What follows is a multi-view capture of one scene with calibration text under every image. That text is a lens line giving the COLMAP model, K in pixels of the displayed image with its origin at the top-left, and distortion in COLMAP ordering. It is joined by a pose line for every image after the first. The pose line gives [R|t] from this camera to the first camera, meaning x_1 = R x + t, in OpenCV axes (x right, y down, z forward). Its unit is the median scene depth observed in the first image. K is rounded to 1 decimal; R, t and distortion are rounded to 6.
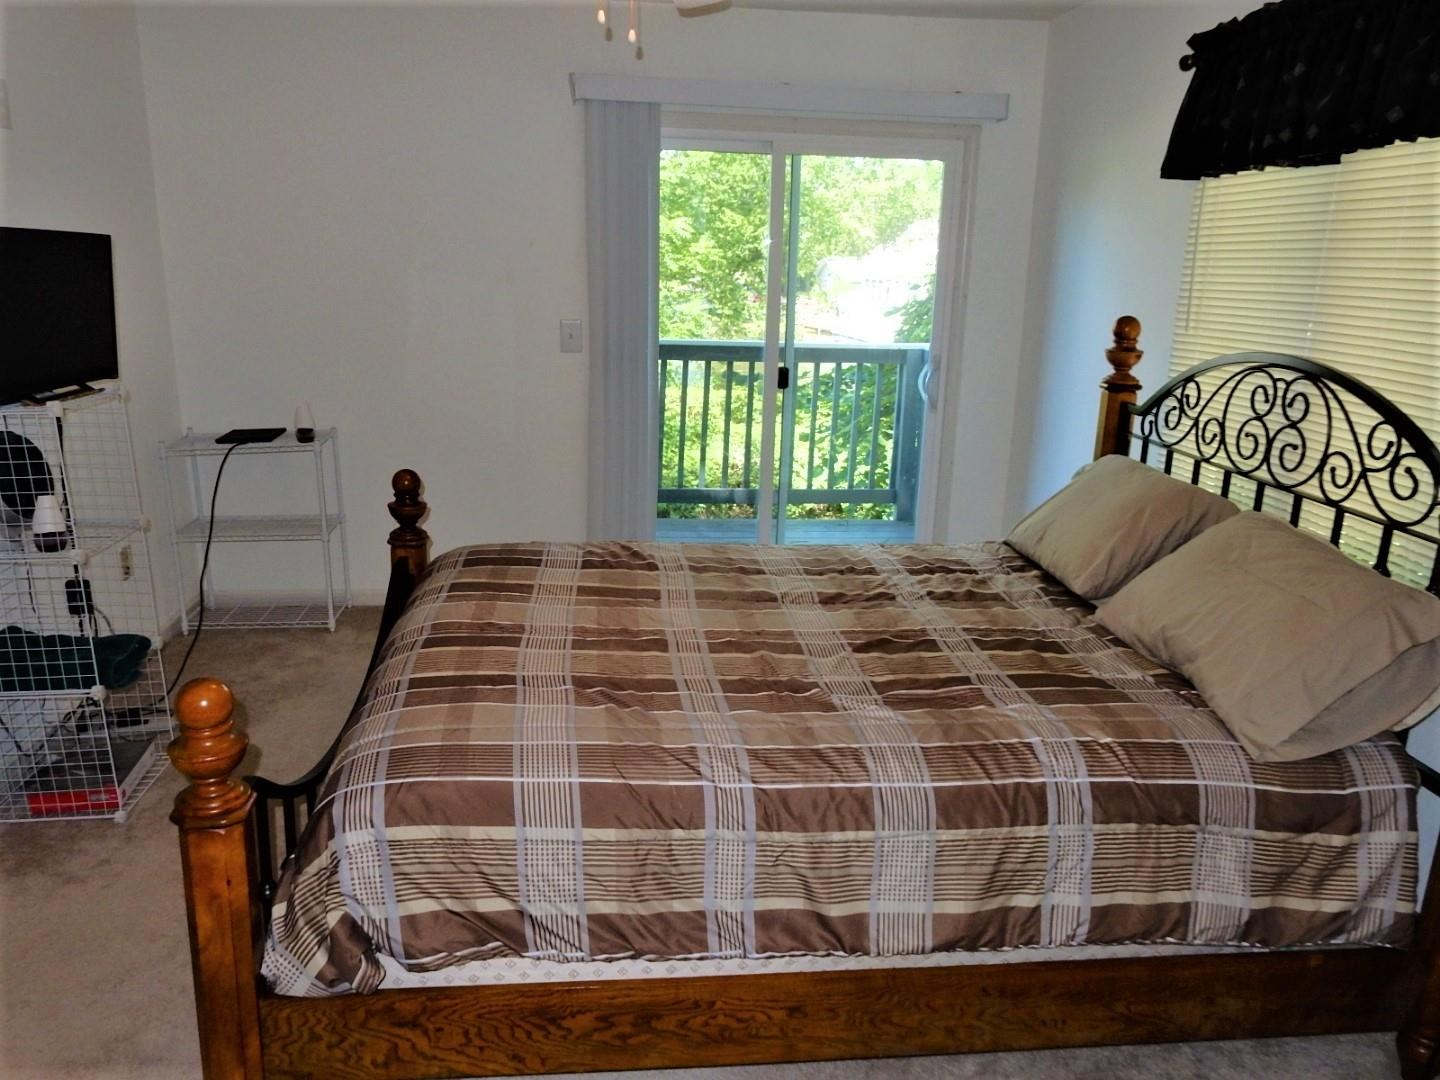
lens RADIAL K [[1058.1, 0, 716.4], [0, 1058.1, 548.4], [0, 0, 1]] dist [-0.004920, 0.007132]
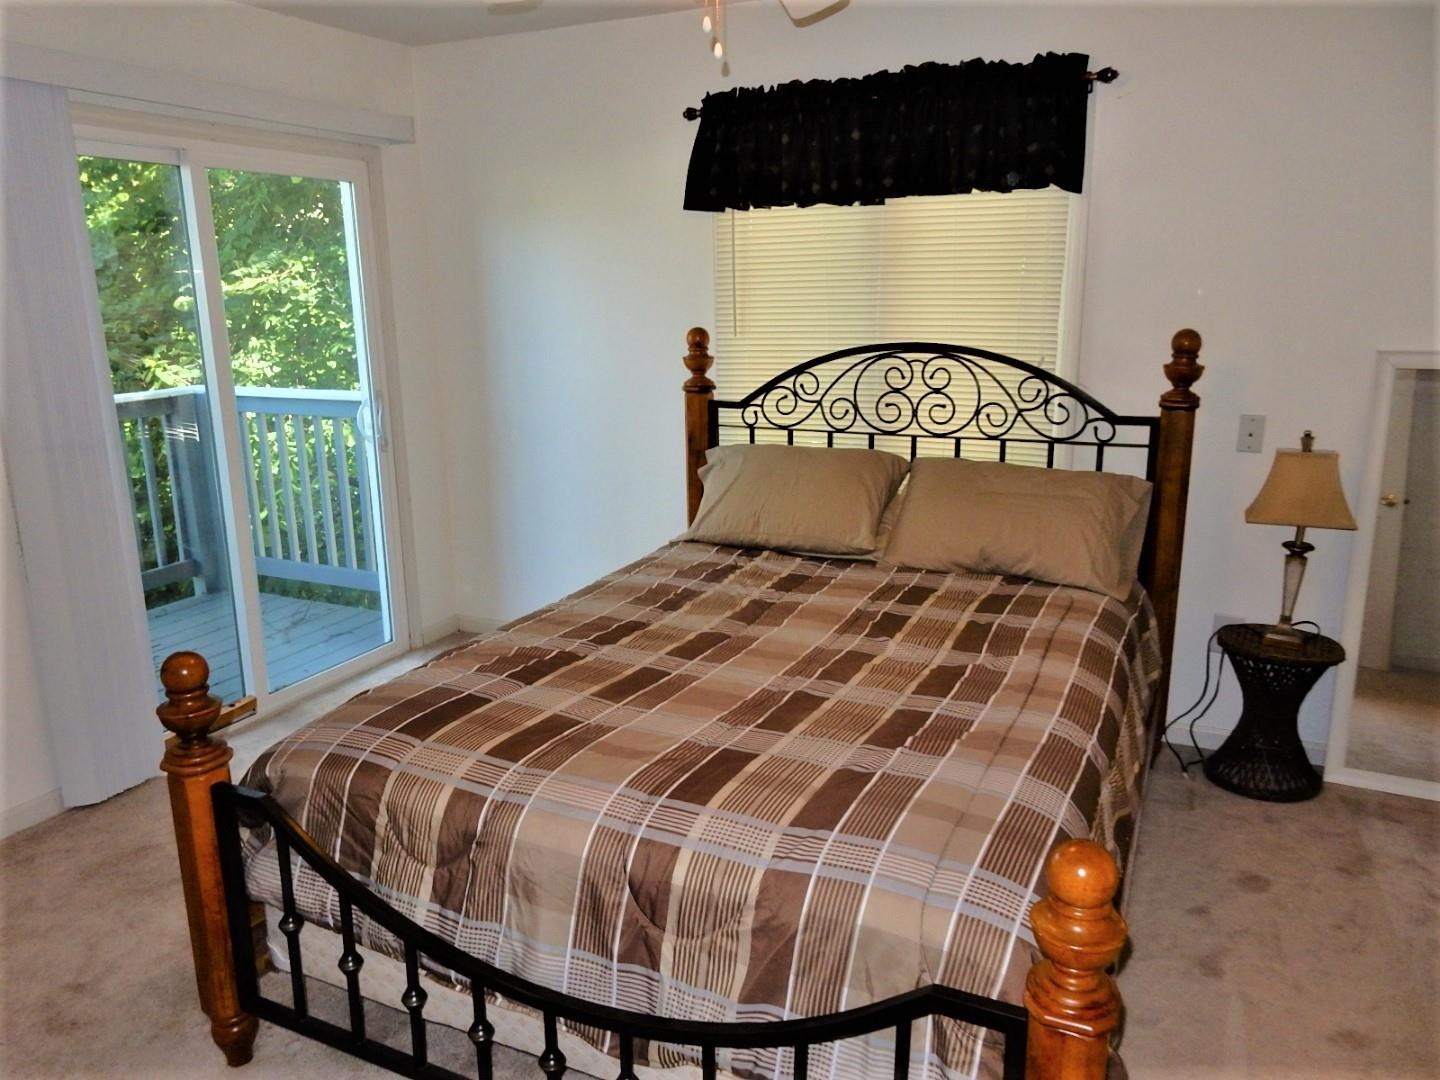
lens RADIAL K [[1058.1, 0, 718.7], [0, 1058.1, 533.4], [0, 0, 1]] dist [-0.004920, 0.007132]
pose [[0.525806, -0.237413, 0.816800, -0.755284], [0.257770, 0.959579, 0.112976, -0.160789], [-0.810606, 0.151143, 0.565750, 0.450715]]
